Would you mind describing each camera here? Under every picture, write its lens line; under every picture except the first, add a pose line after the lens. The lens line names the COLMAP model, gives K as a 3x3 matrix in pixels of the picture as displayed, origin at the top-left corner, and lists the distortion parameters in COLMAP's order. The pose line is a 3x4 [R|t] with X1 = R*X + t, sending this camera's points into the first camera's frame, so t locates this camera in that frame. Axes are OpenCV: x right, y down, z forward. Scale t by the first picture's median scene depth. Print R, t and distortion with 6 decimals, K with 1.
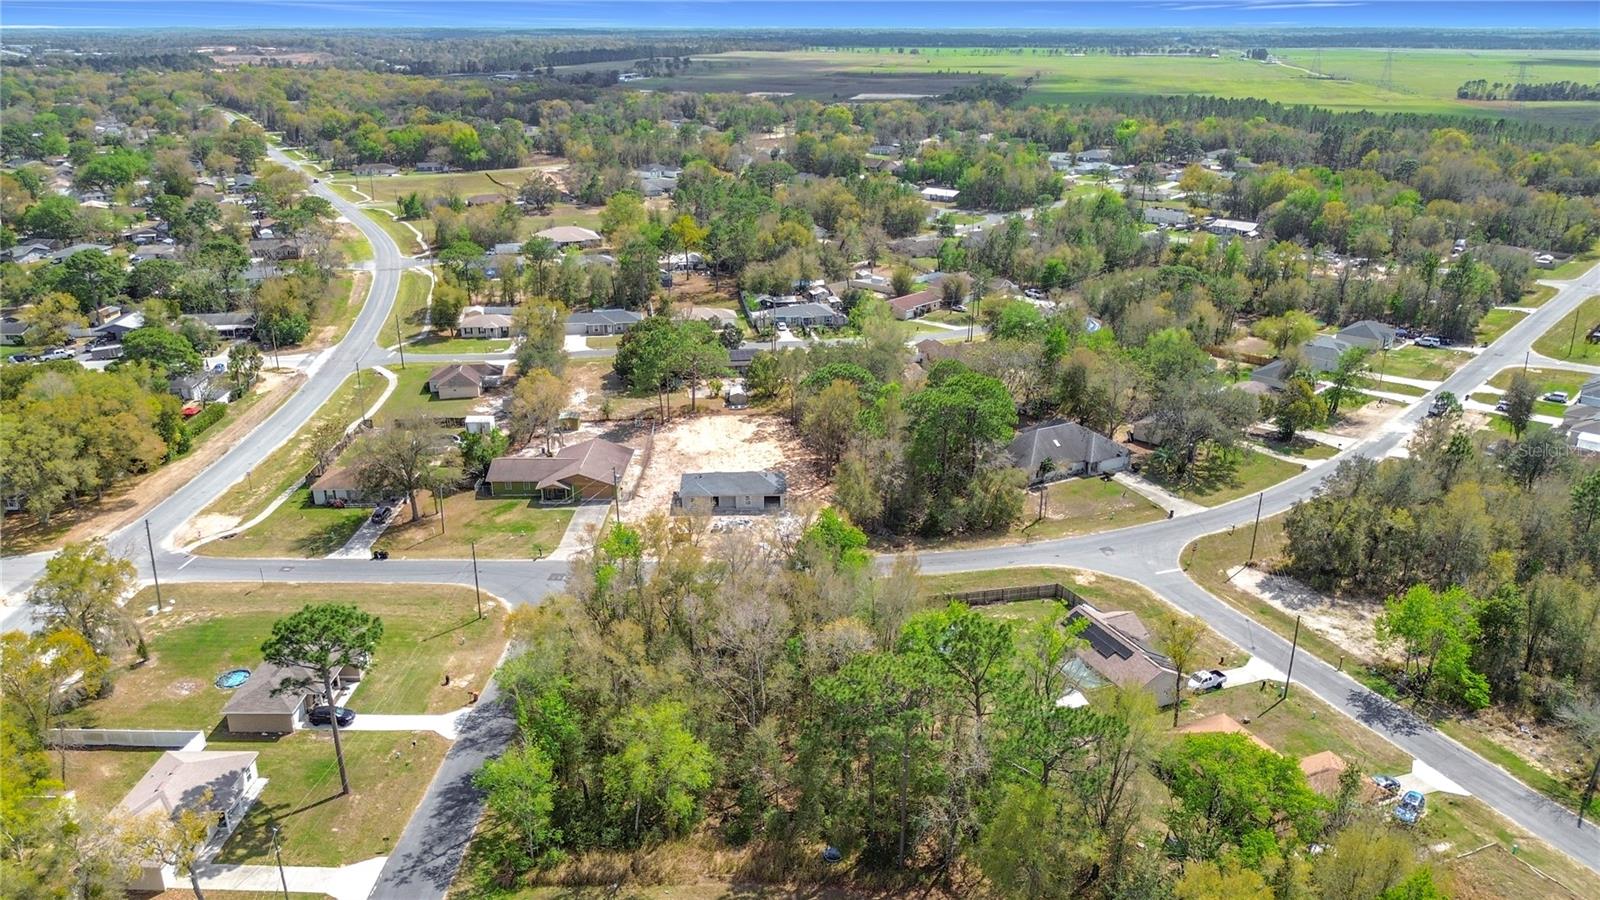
lens RADIAL K [[1153.0, 0, 797.8], [0, 1153.0, 449.8], [0, 0, 1]] dist [0.040633, -0.061577]
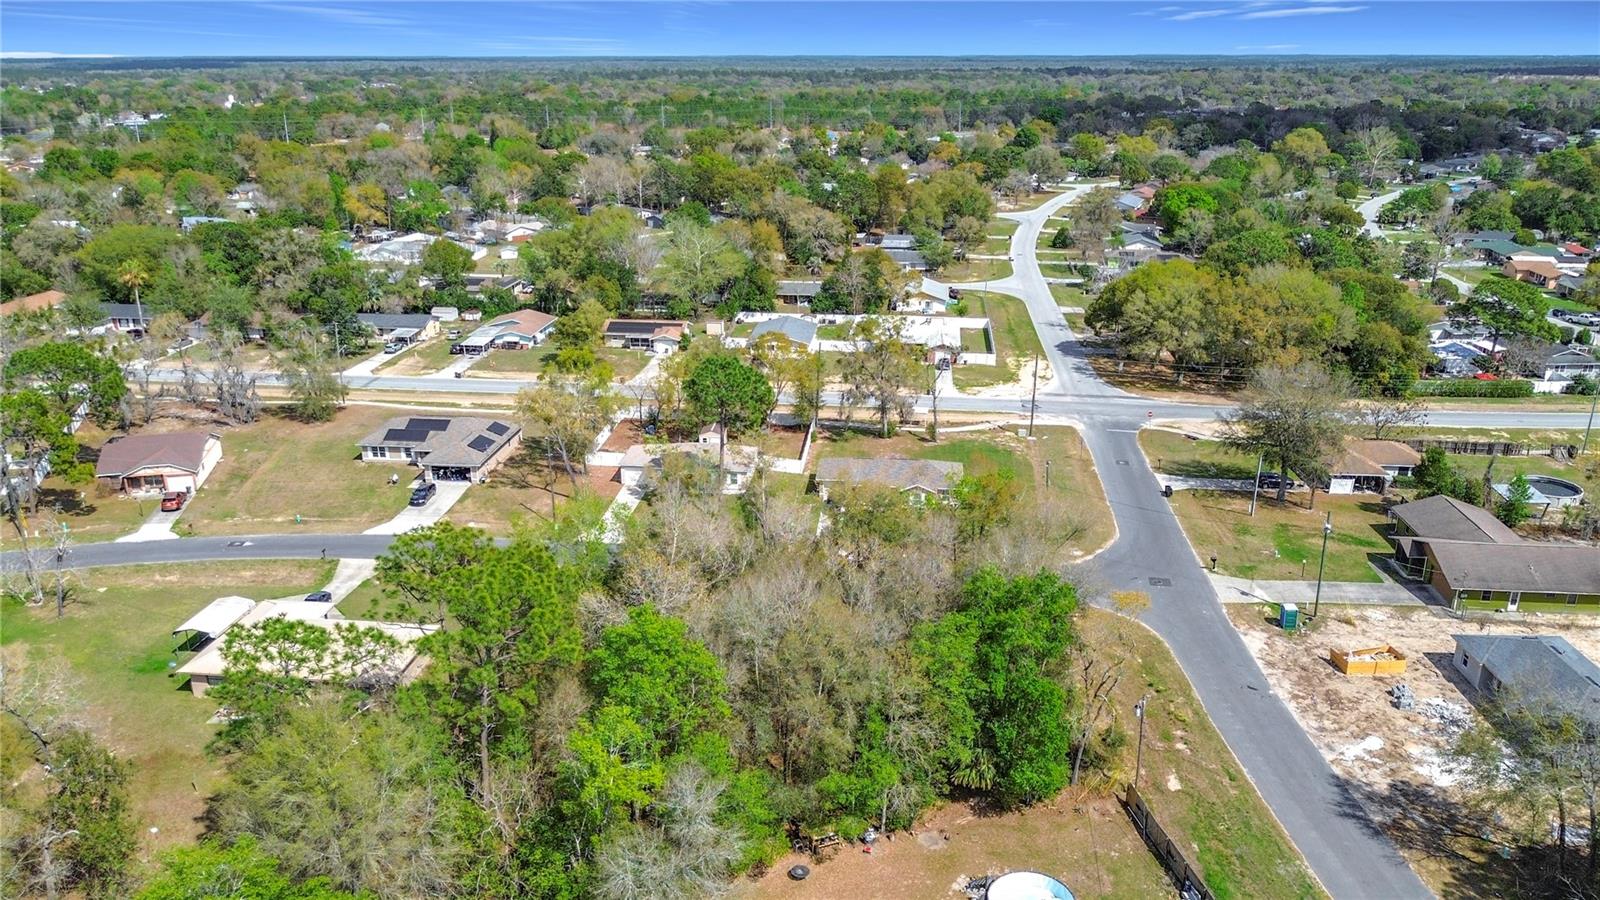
lens RADIAL K [[1147.8, 0, 801.9], [0, 1147.8, 470.3], [0, 0, 1]] dist [0.057663, -0.086837]
pose [[-0.084361, 0.338671, -0.937115, 0.429084], [-0.342261, 0.873399, 0.346456, -0.117874], [0.935810, 0.349965, 0.042233, 0.617272]]
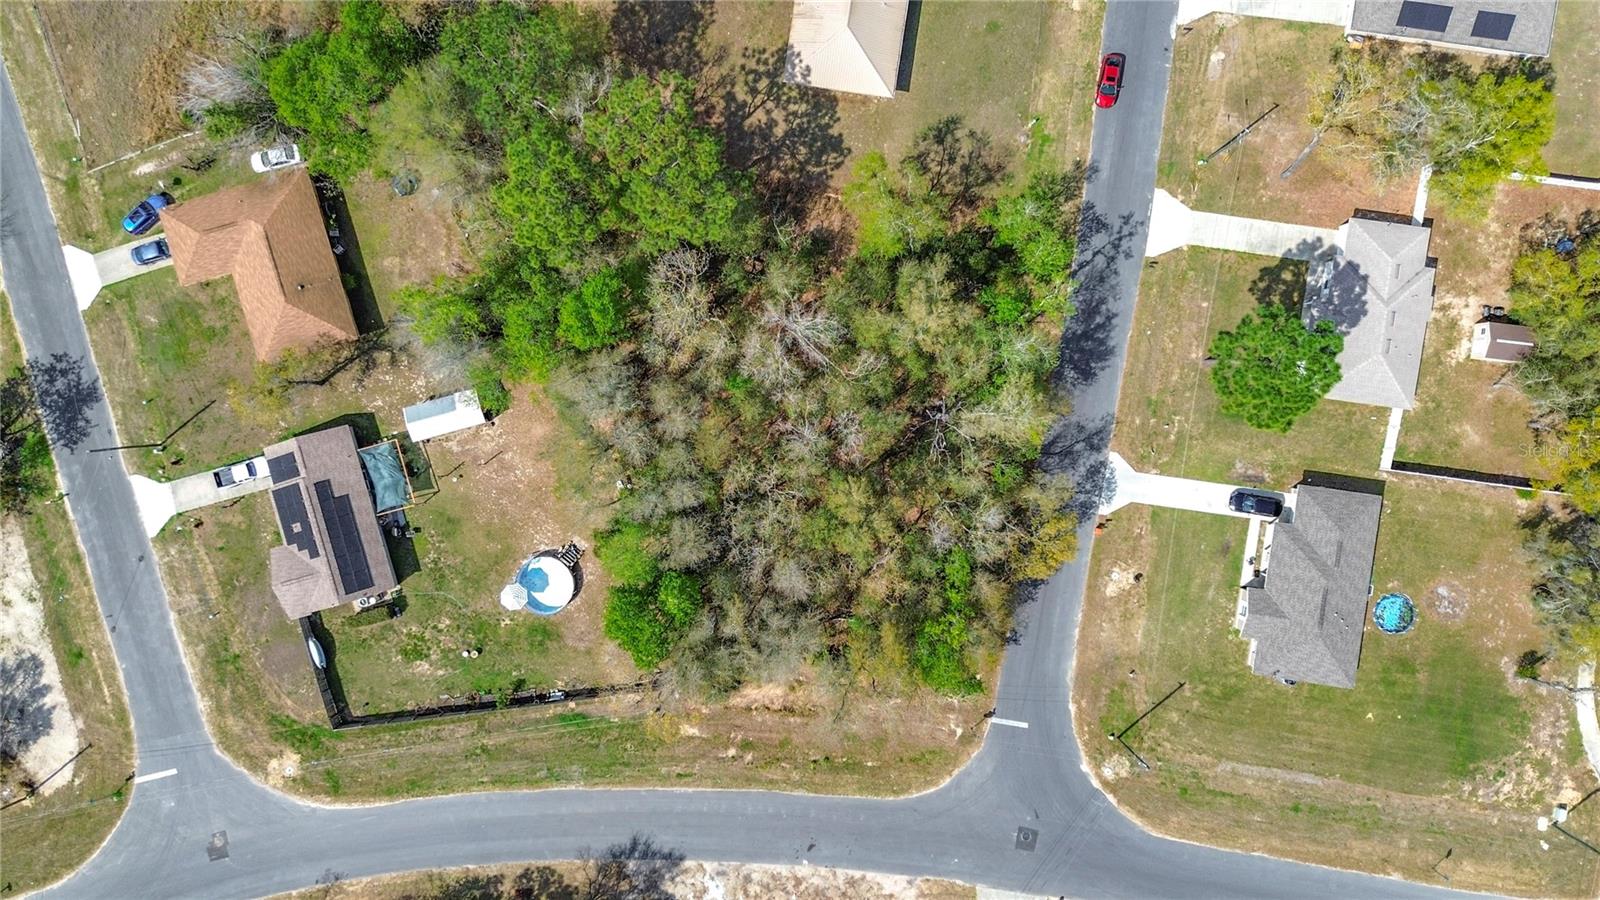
lens RADIAL K [[1124.7, 0, 803.6], [0, 1124.7, 422.0], [0, 0, 1]] dist [0.057686, -0.053184]
pose [[-0.991667, -0.128443, 0.009928, -0.040648], [0.056176, -0.361789, 0.930566, -0.387138], [-0.115933, 0.923369, 0.365990, 0.449659]]
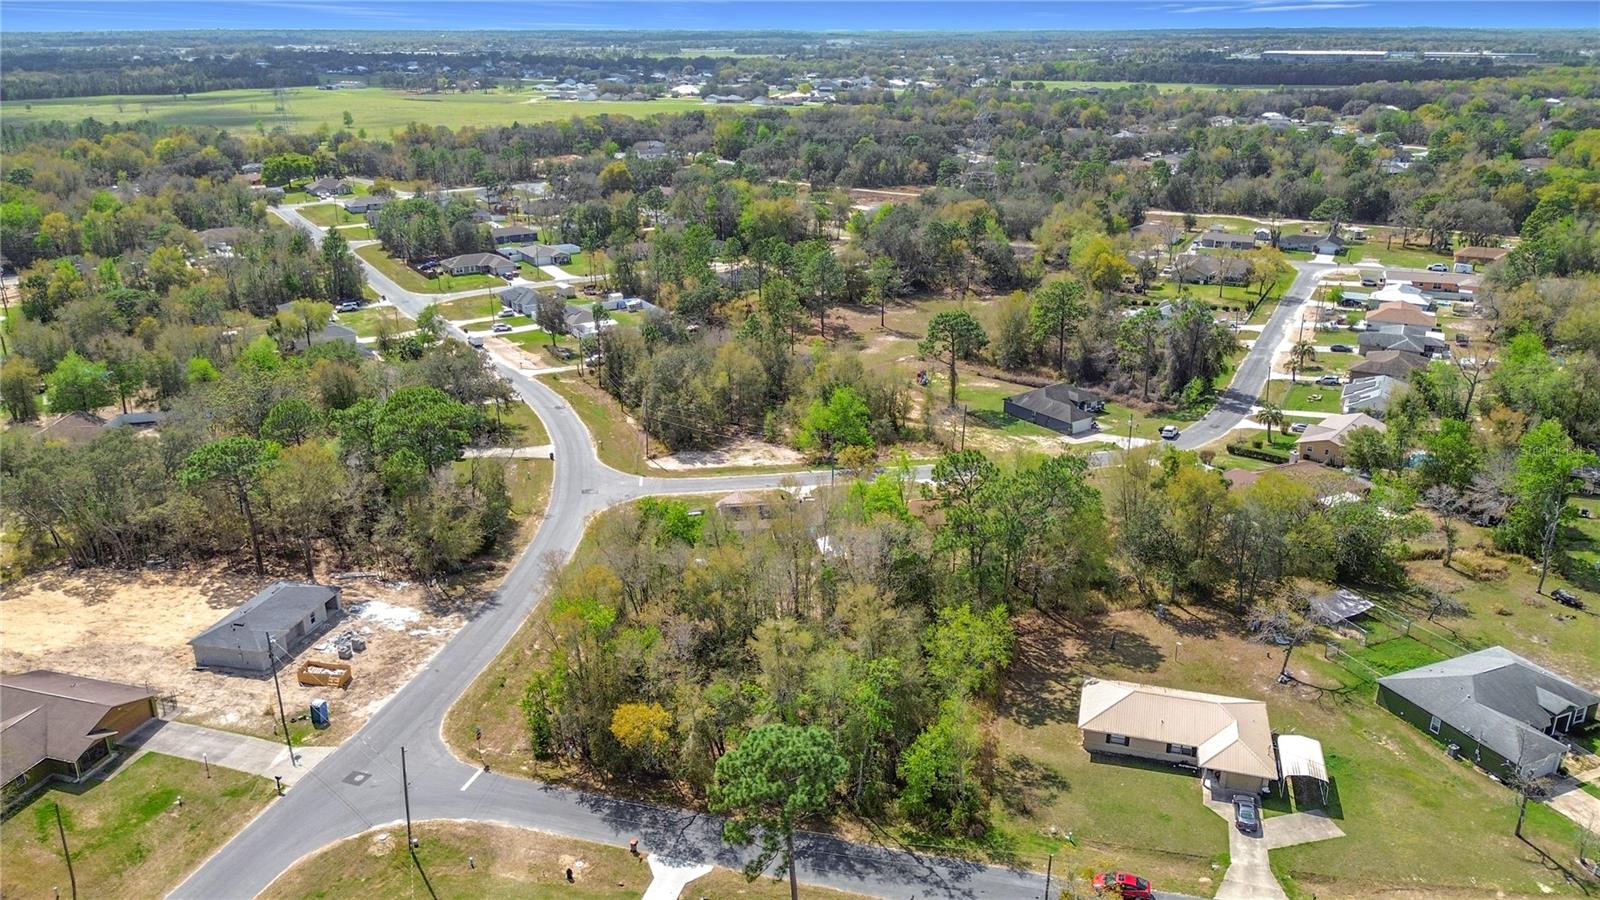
lens RADIAL K [[1150.1, 0, 794.3], [0, 1150.1, 455.9], [0, 0, 1]] dist [0.047447, -0.059630]
pose [[0.264804, -0.335465, 0.904070, -0.619635], [0.333653, 0.911503, 0.240496, -0.133870], [-0.904740, 0.237961, 0.353298, 0.384184]]
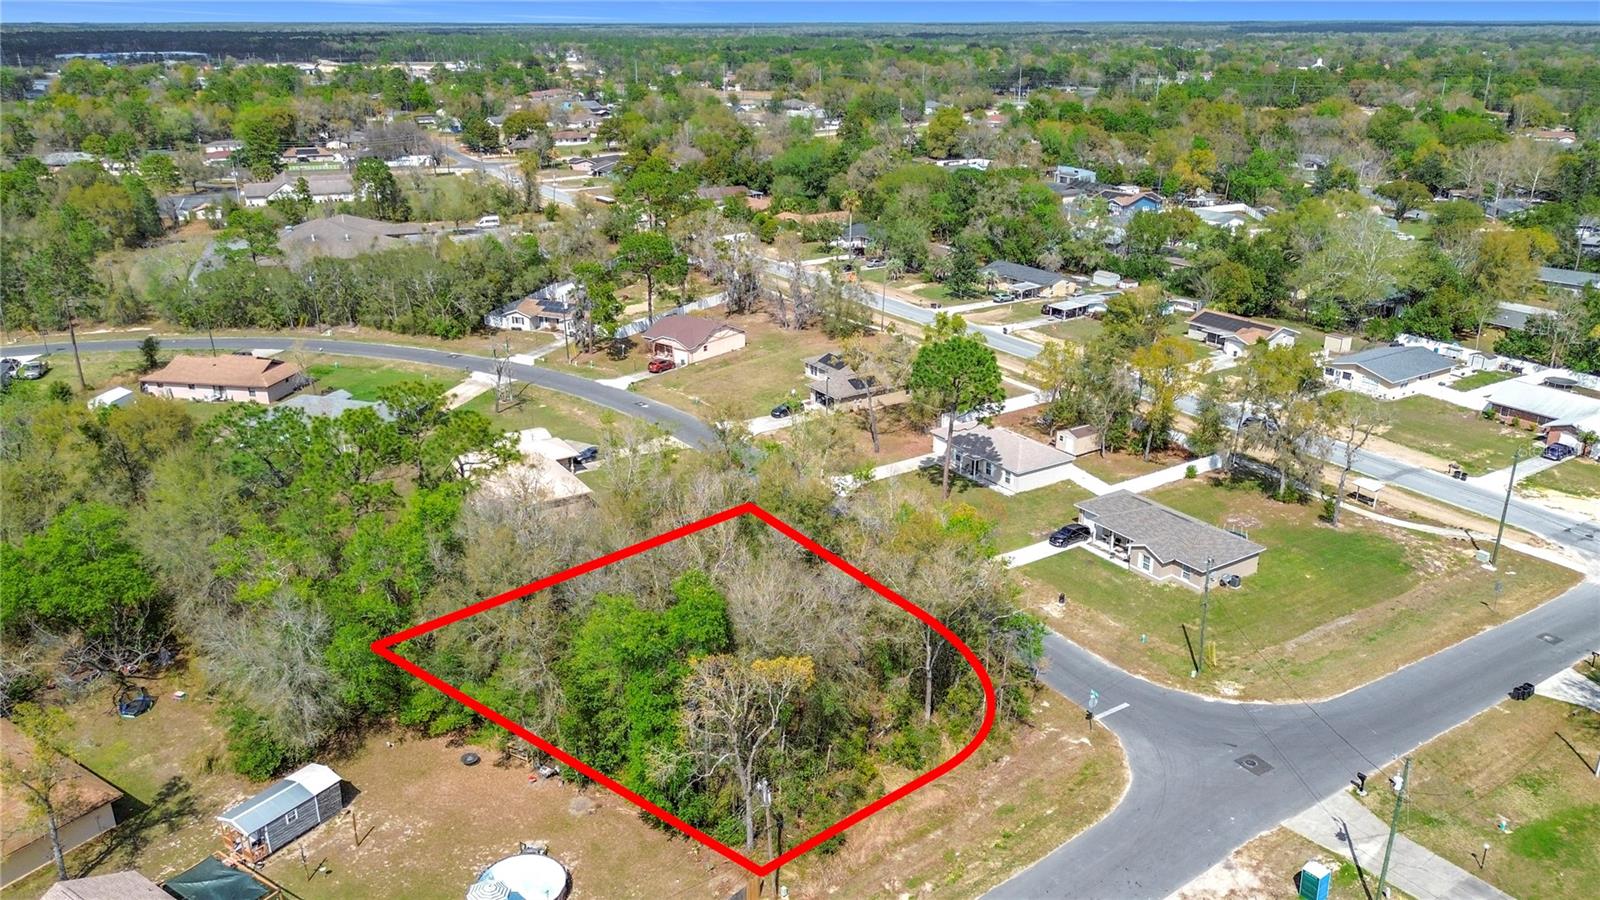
lens RADIAL K [[1147.8, 0, 801.9], [0, 1147.8, 470.3], [0, 0, 1]] dist [0.057663, -0.086837]
pose [[-0.831512, 0.202836, -0.517152, 0.186672], [-0.190403, 0.770496, 0.608344, -0.243056], [0.521857, 0.604312, -0.602056, 0.969274]]
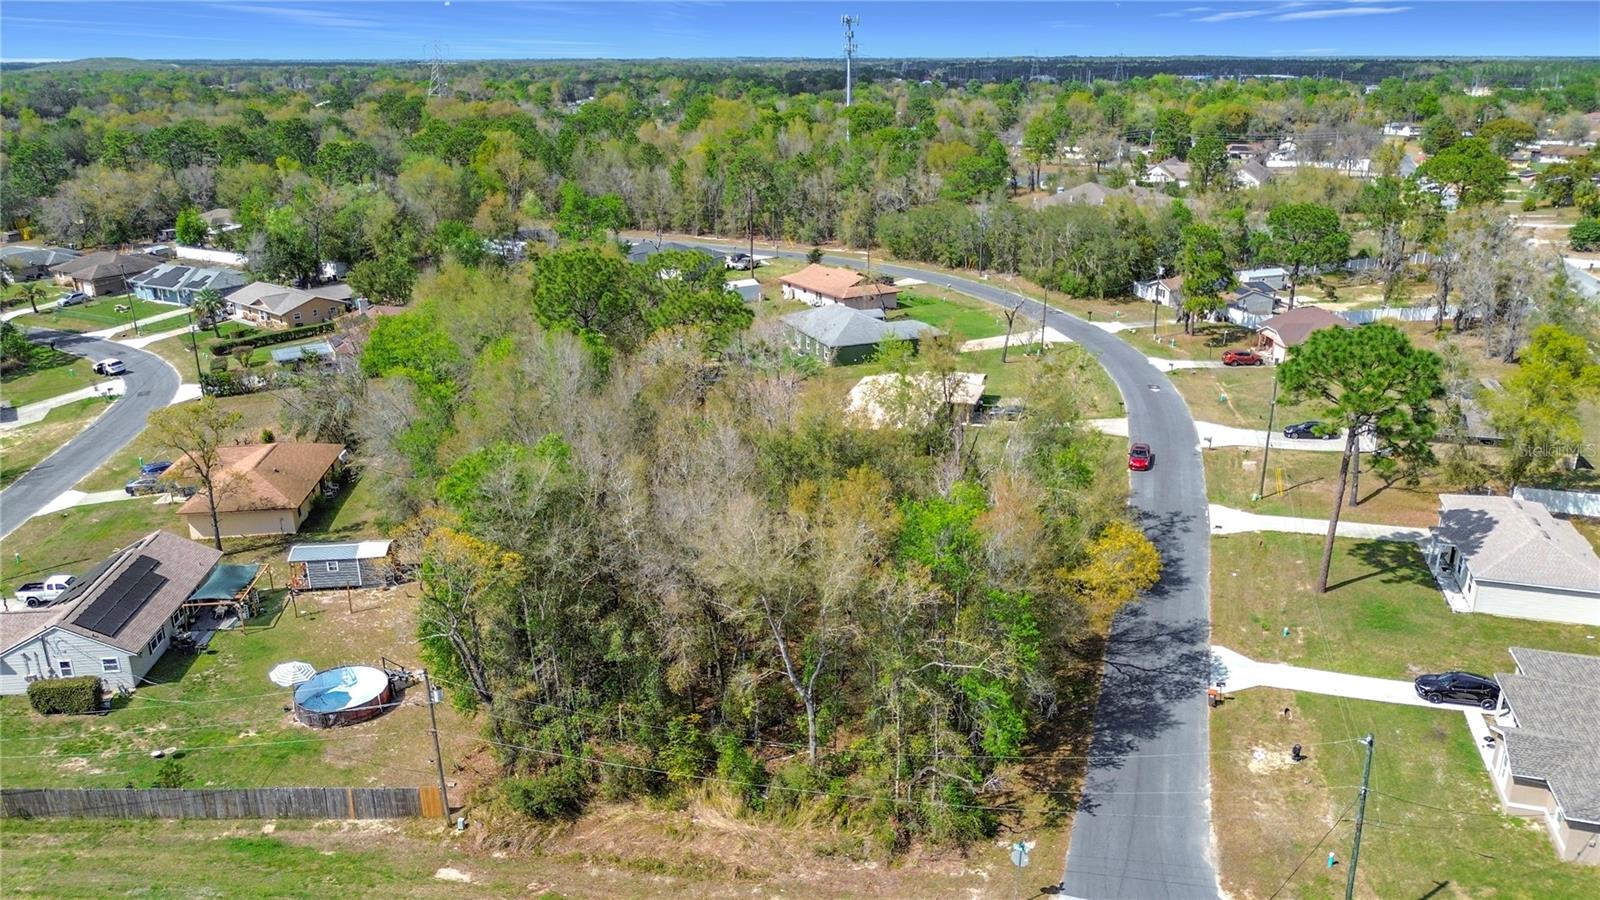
lens RADIAL K [[1162.9, 0, 794.9], [0, 1162.9, 451.6], [0, 0, 1]] dist [0.033267, -0.056990]
pose [[-0.959403, -0.084408, 0.269111, -0.159405], [0.103222, 0.782881, 0.613549, -0.162864], [-0.262471, 0.616419, -0.742386, 0.969880]]
